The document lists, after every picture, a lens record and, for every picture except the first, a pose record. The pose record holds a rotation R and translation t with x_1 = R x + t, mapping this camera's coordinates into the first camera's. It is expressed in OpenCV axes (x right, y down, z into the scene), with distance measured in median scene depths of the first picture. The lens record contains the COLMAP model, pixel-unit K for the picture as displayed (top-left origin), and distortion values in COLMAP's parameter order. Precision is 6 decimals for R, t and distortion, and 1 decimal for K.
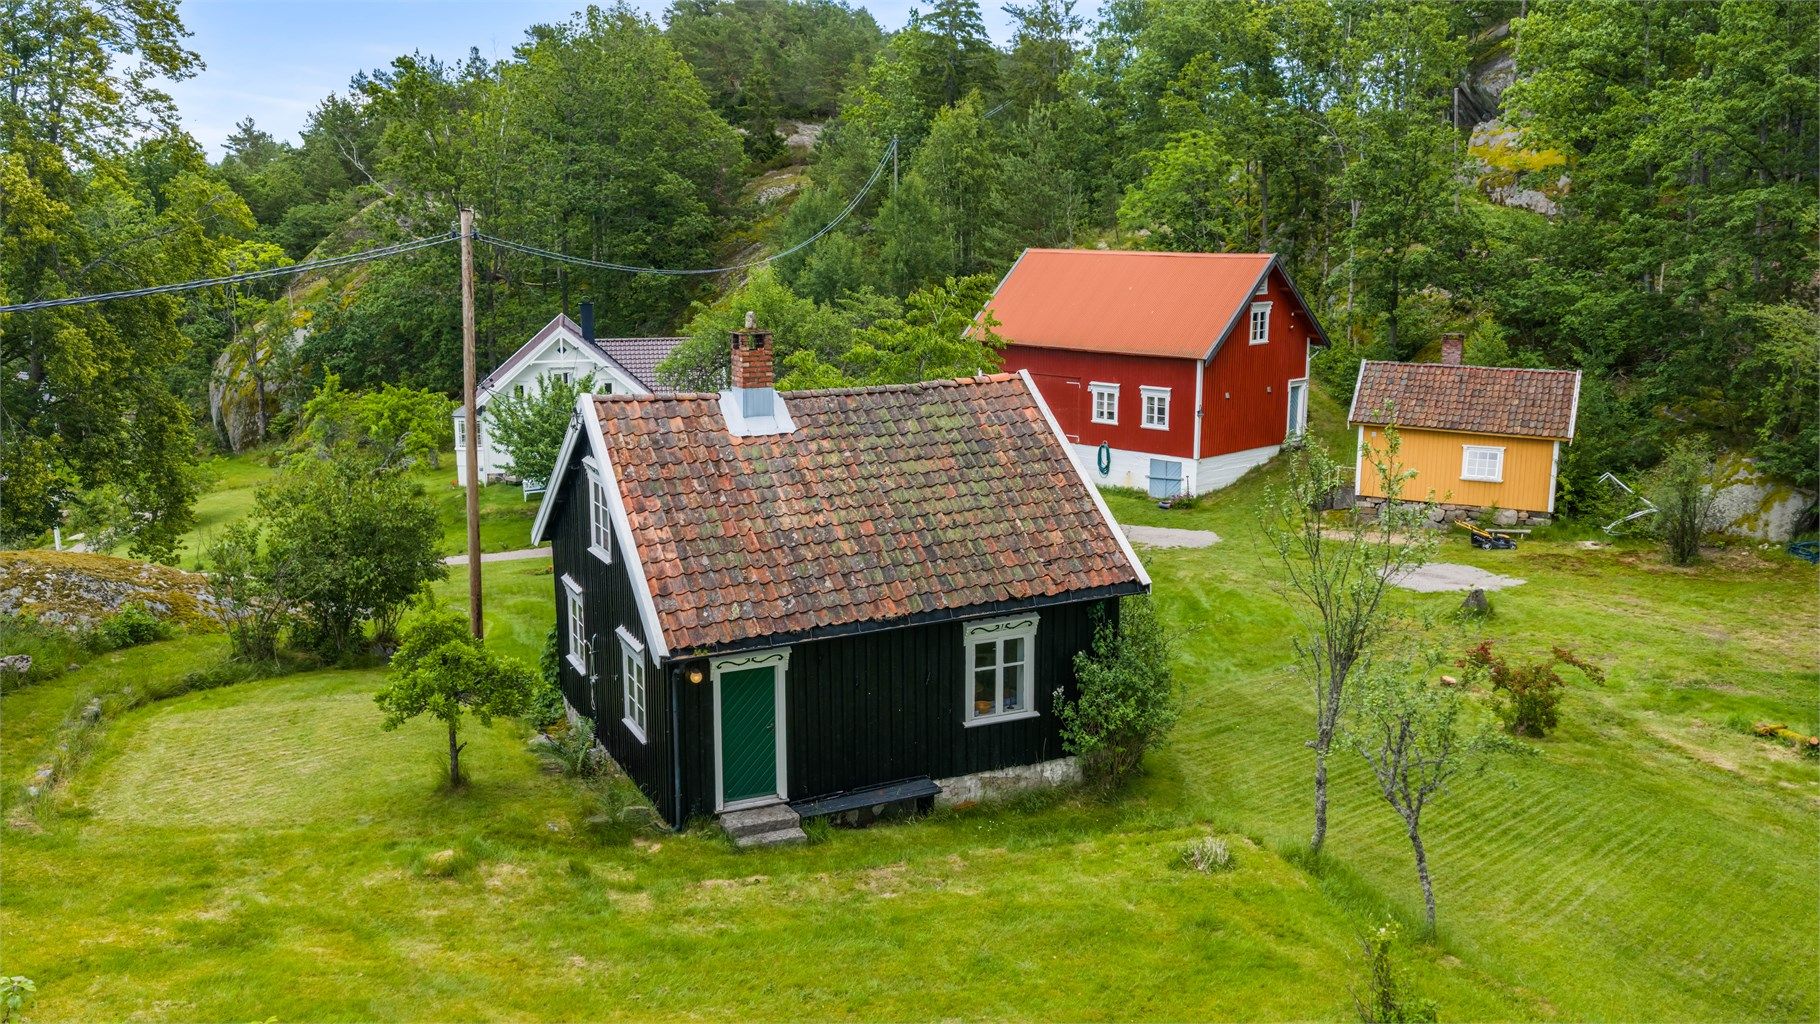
lens RADIAL K [[1511.0, 0, 910.0], [0, 1511.0, 512.0], [0, 0, 1]] dist [0.032074, -0.067660]
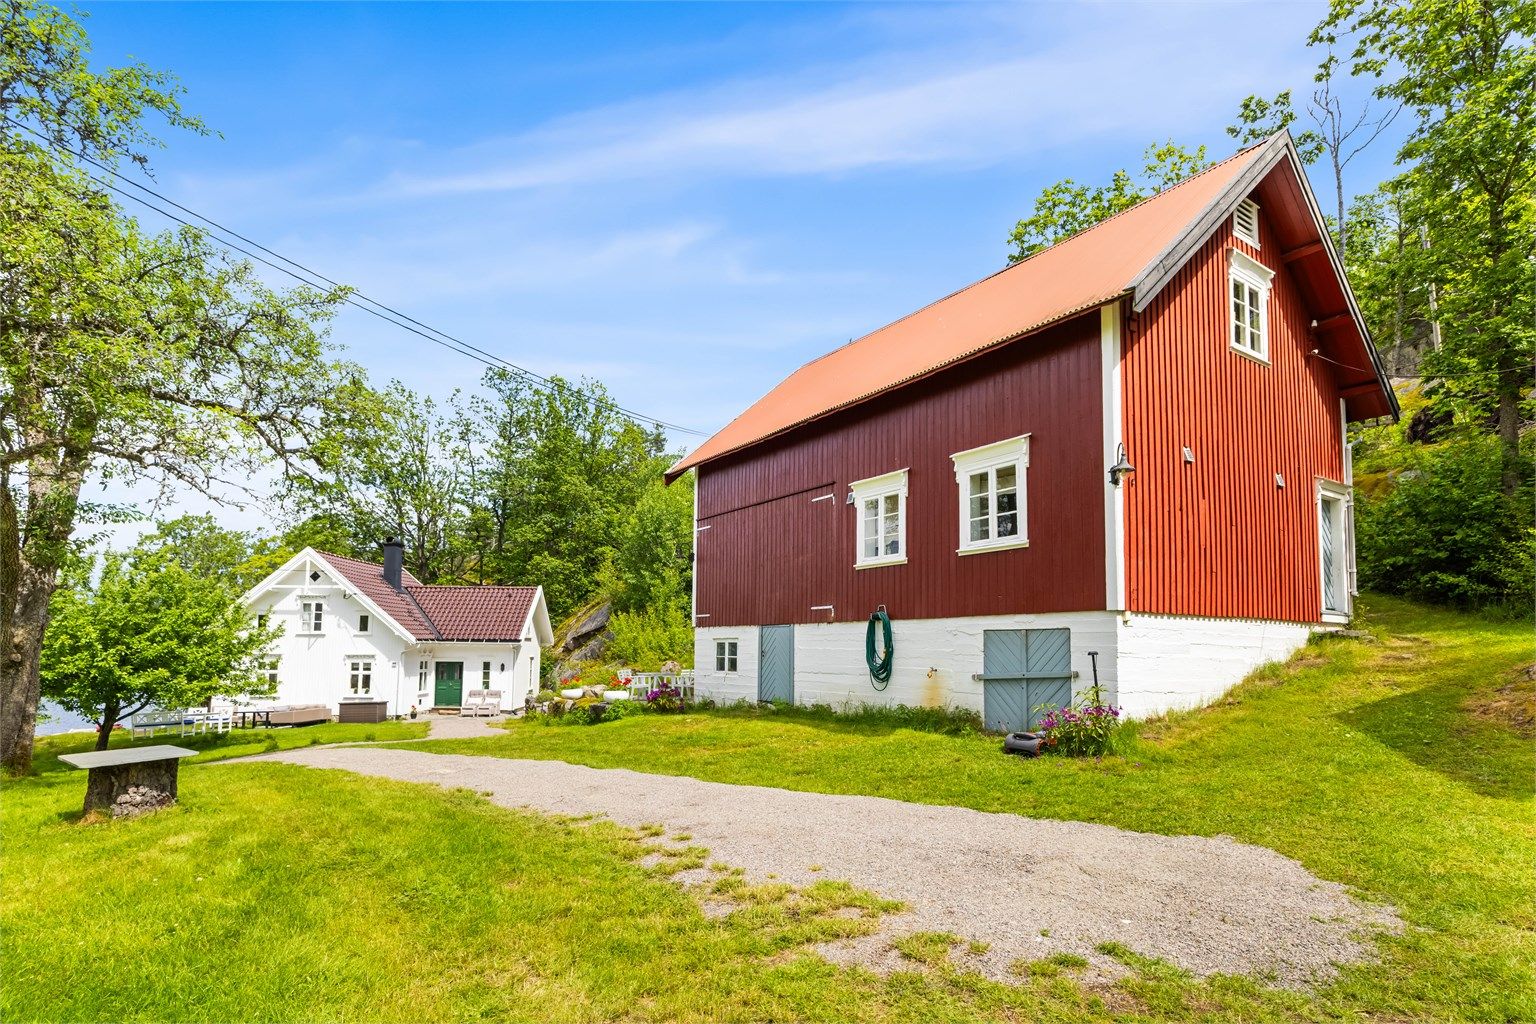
lens RADIAL K [[791.4, 0, 763.2], [0, 791.4, 580.2], [0, 0, 1]] dist [0.000136, 0.000500]
pose [[0.986191, 0.001646, -0.165602, 0.136730], [-0.046545, 0.962400, -0.267620, 0.009684], [0.158935, 0.271632, 0.949187, 0.794664]]
